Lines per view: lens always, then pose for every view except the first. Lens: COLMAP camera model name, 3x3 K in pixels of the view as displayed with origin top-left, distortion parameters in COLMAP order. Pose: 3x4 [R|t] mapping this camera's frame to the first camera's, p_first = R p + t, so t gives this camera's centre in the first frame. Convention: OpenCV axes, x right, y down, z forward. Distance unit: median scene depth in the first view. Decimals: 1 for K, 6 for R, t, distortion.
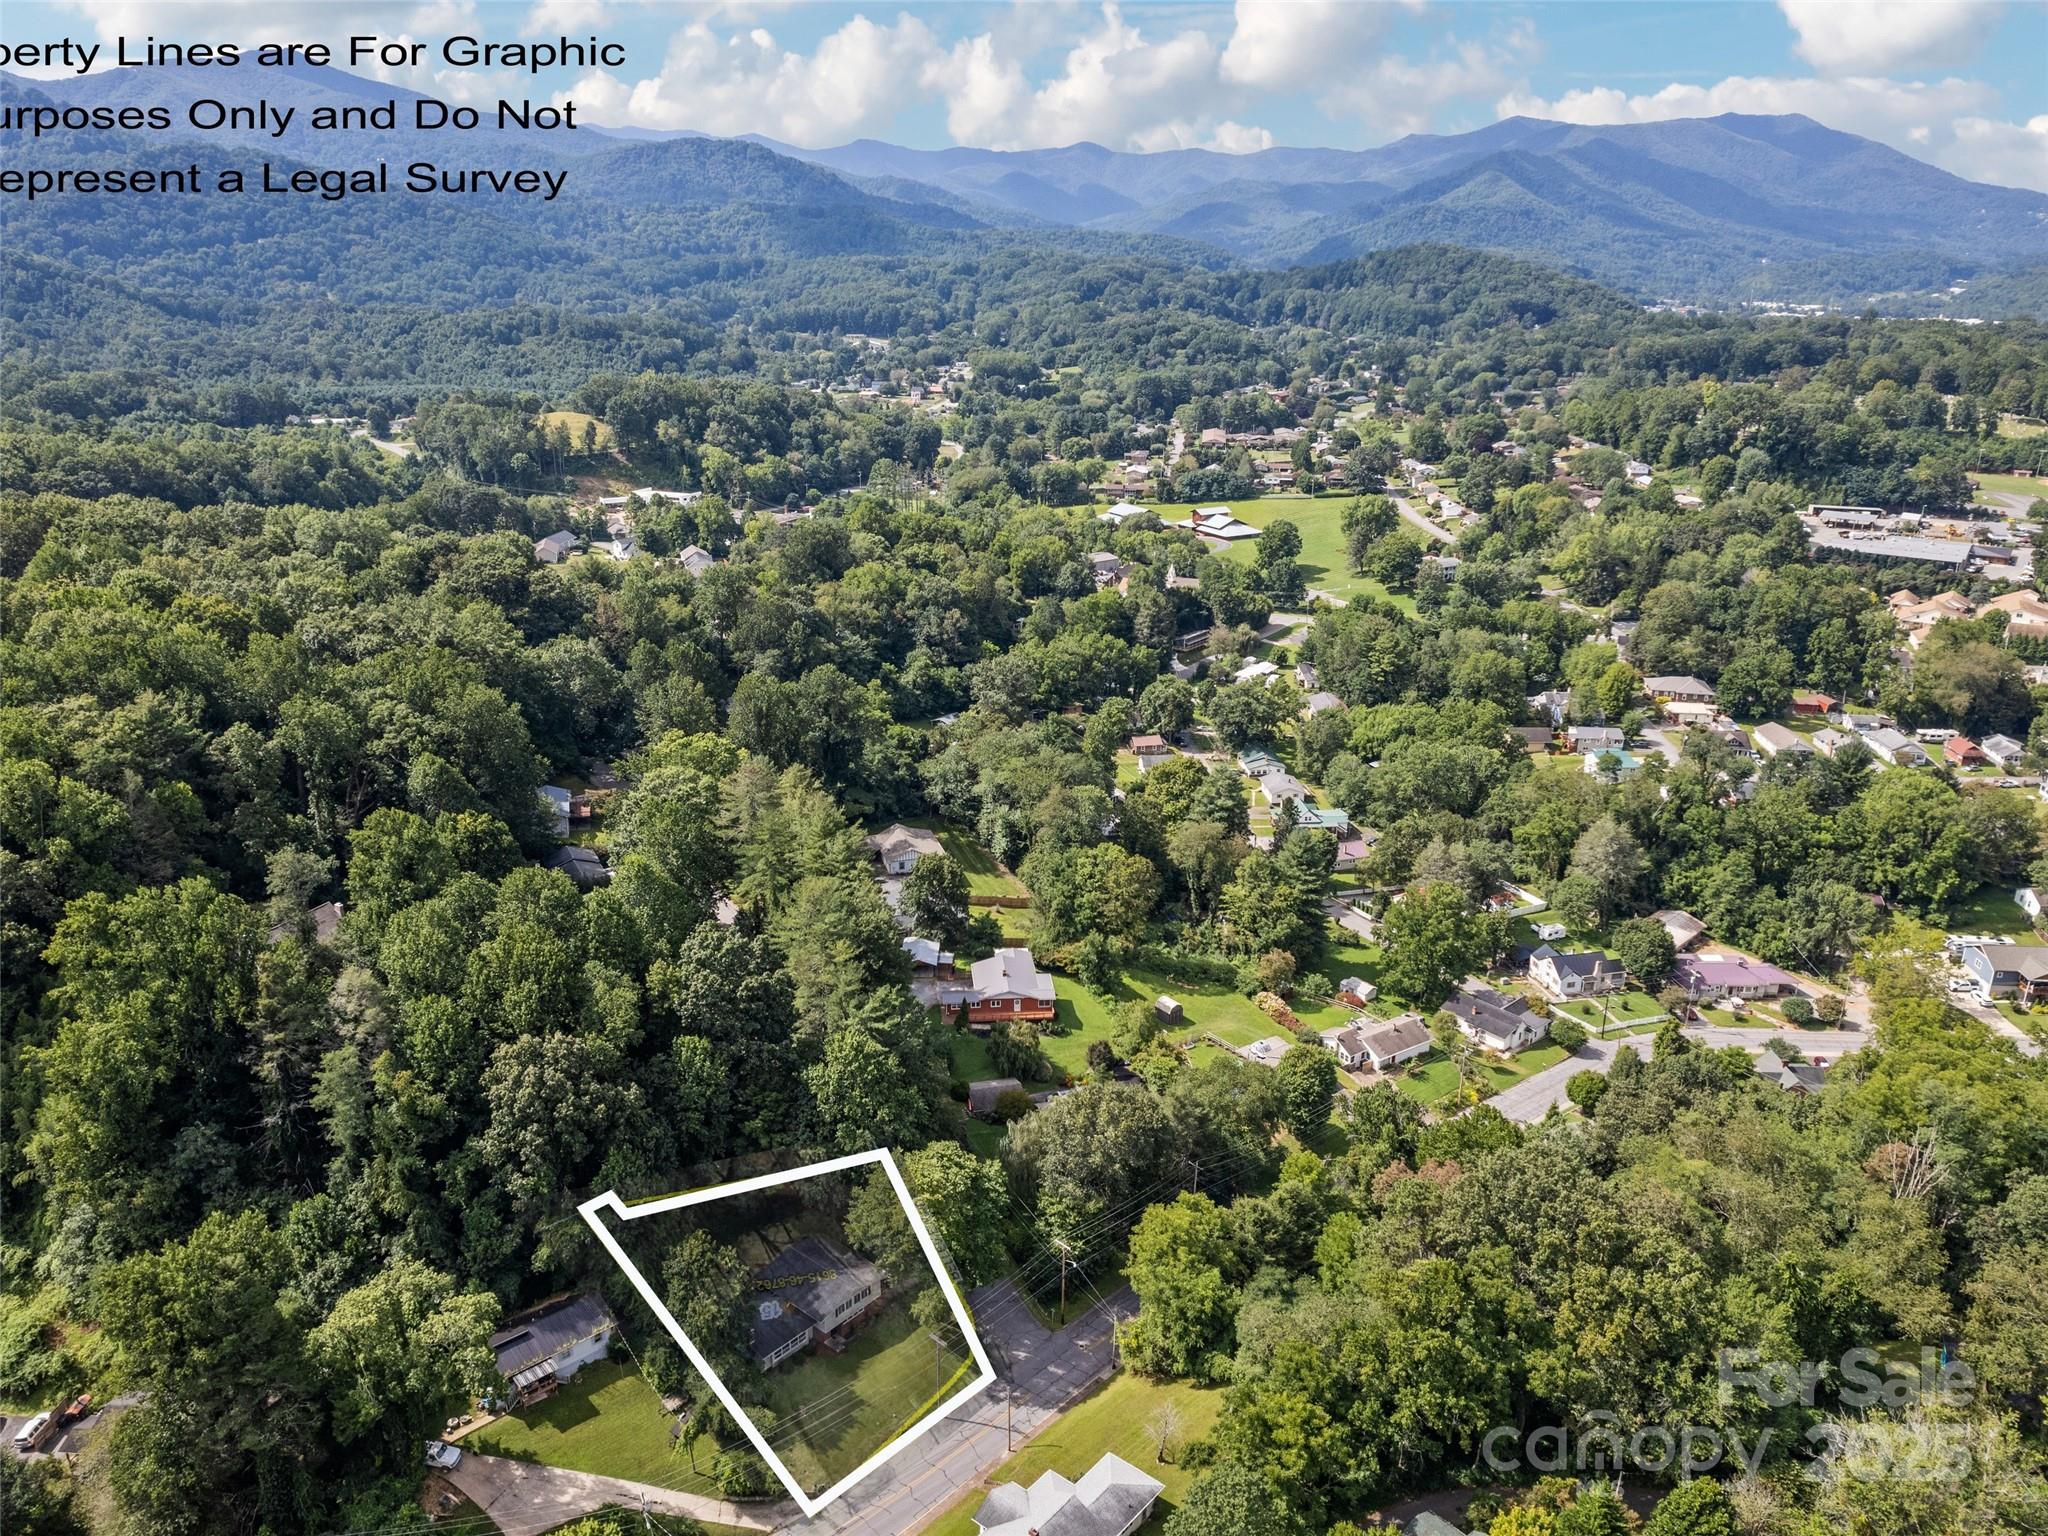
lens RADIAL K [[1478.9, 0, 1024.4], [0, 1478.9, 773.8], [0, 0, 1]] dist [-0.043239, 0.004942]
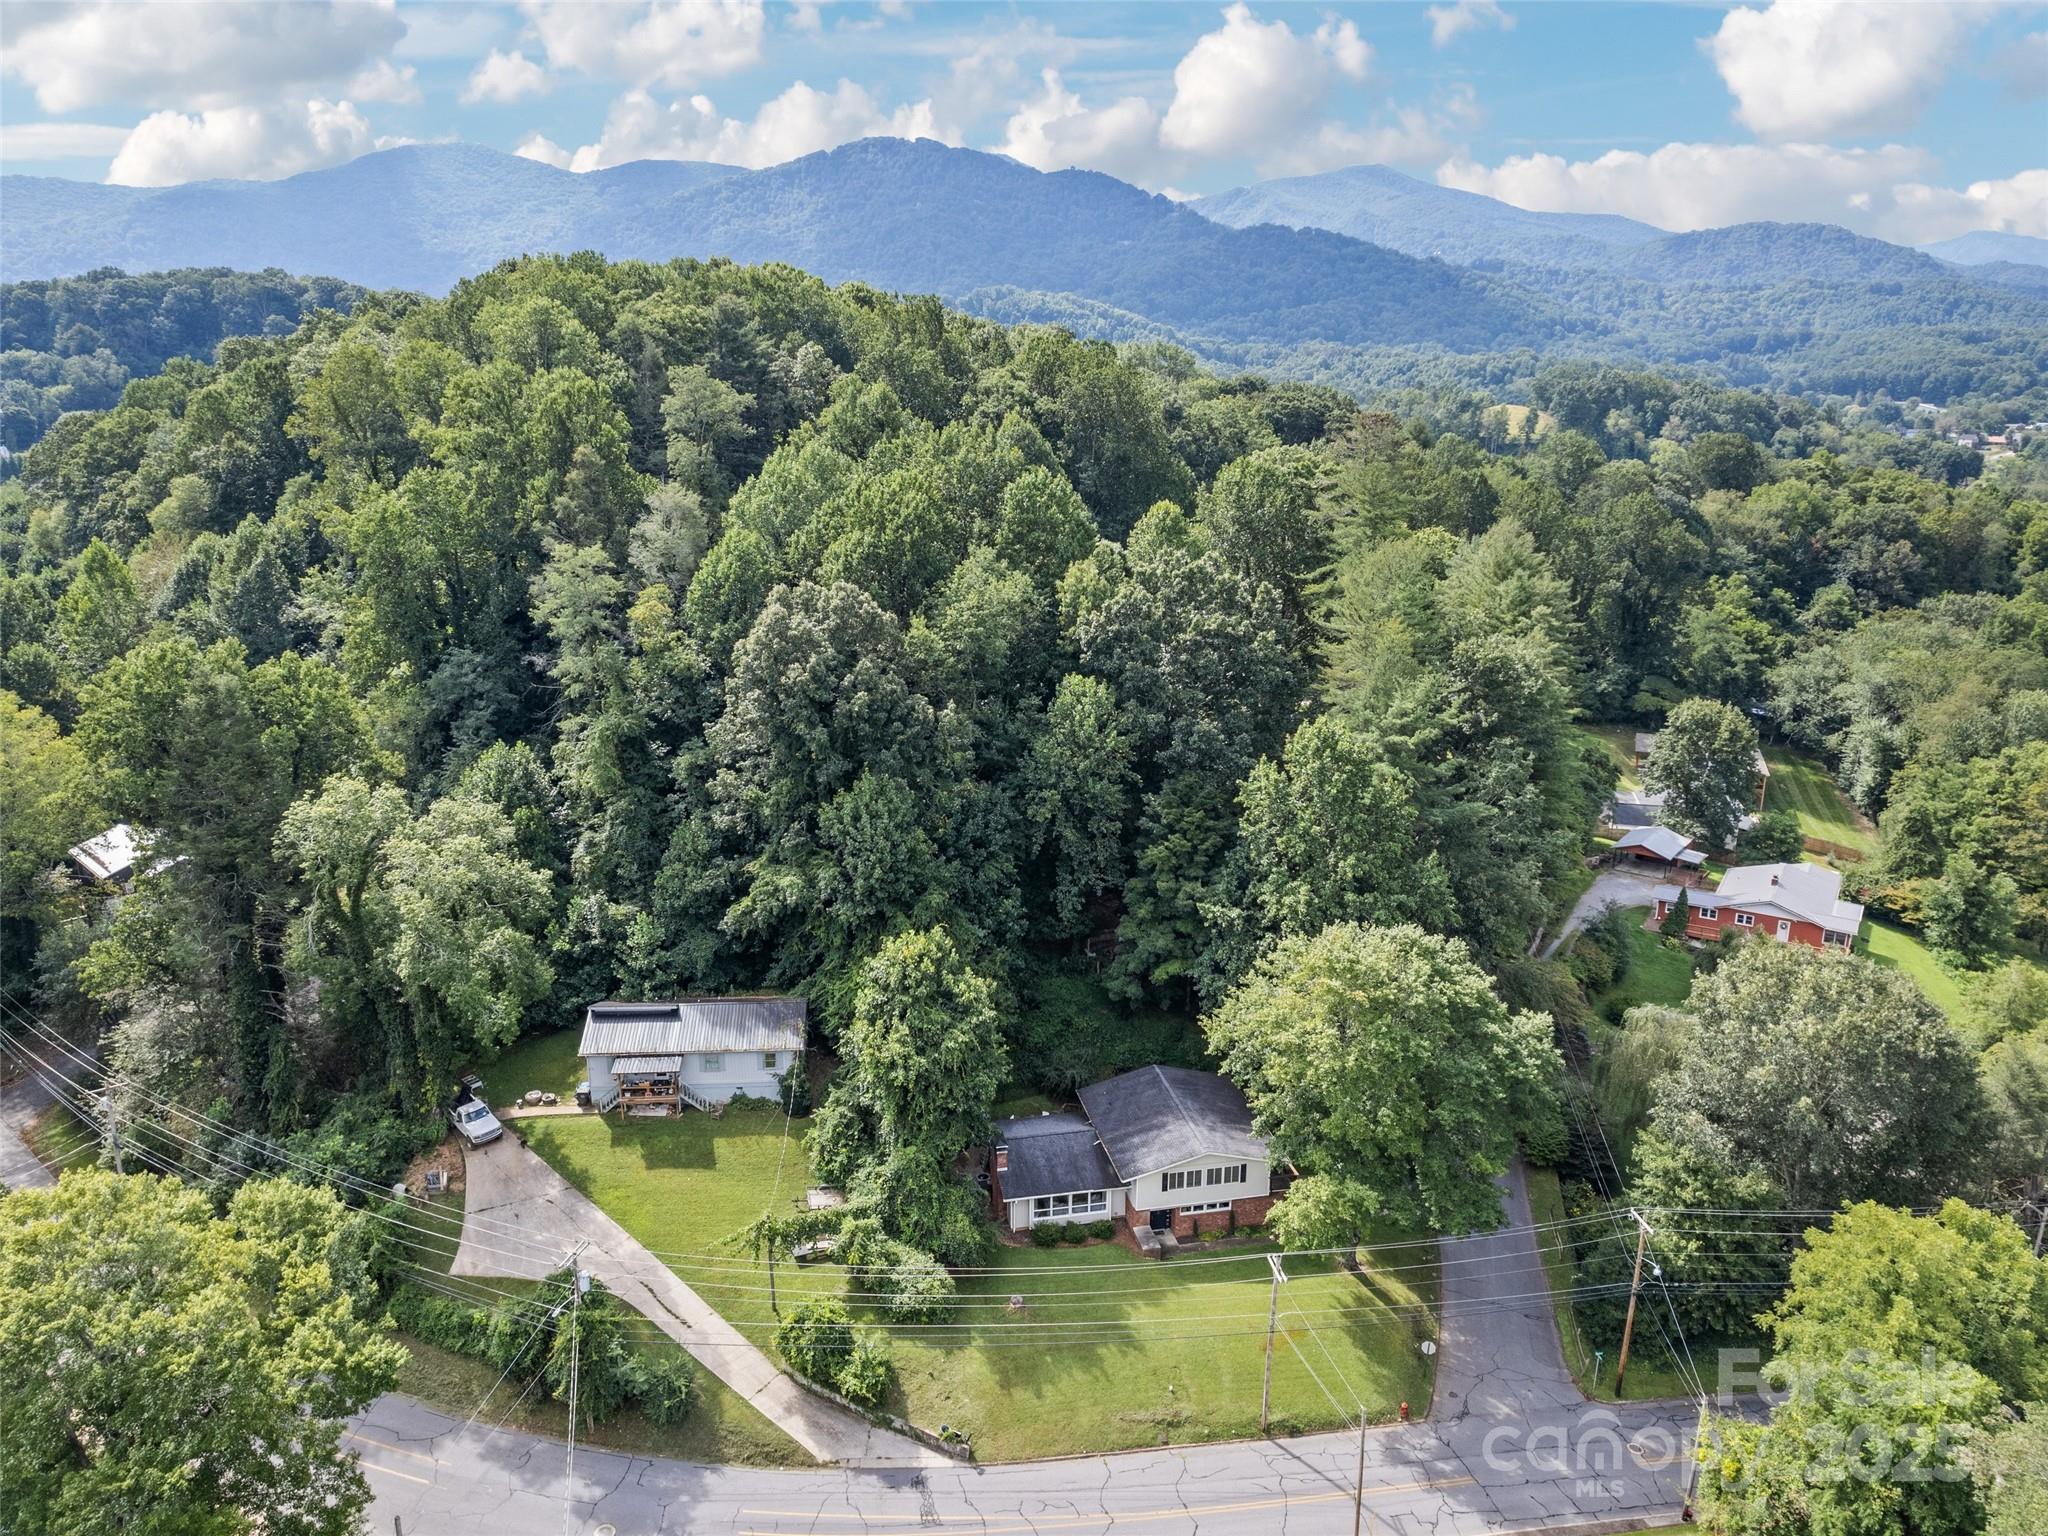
lens RADIAL K [[1478.9, 0, 1035.4], [0, 1478.9, 760.9], [0, 0, 1]] dist [-0.043239, 0.004942]
pose [[0.793764, 0.159747, -0.586873, 0.065919], [-0.207920, 0.978031, -0.014998, 0.119627], [0.571584, 0.133927, 0.809540, 0.263333]]
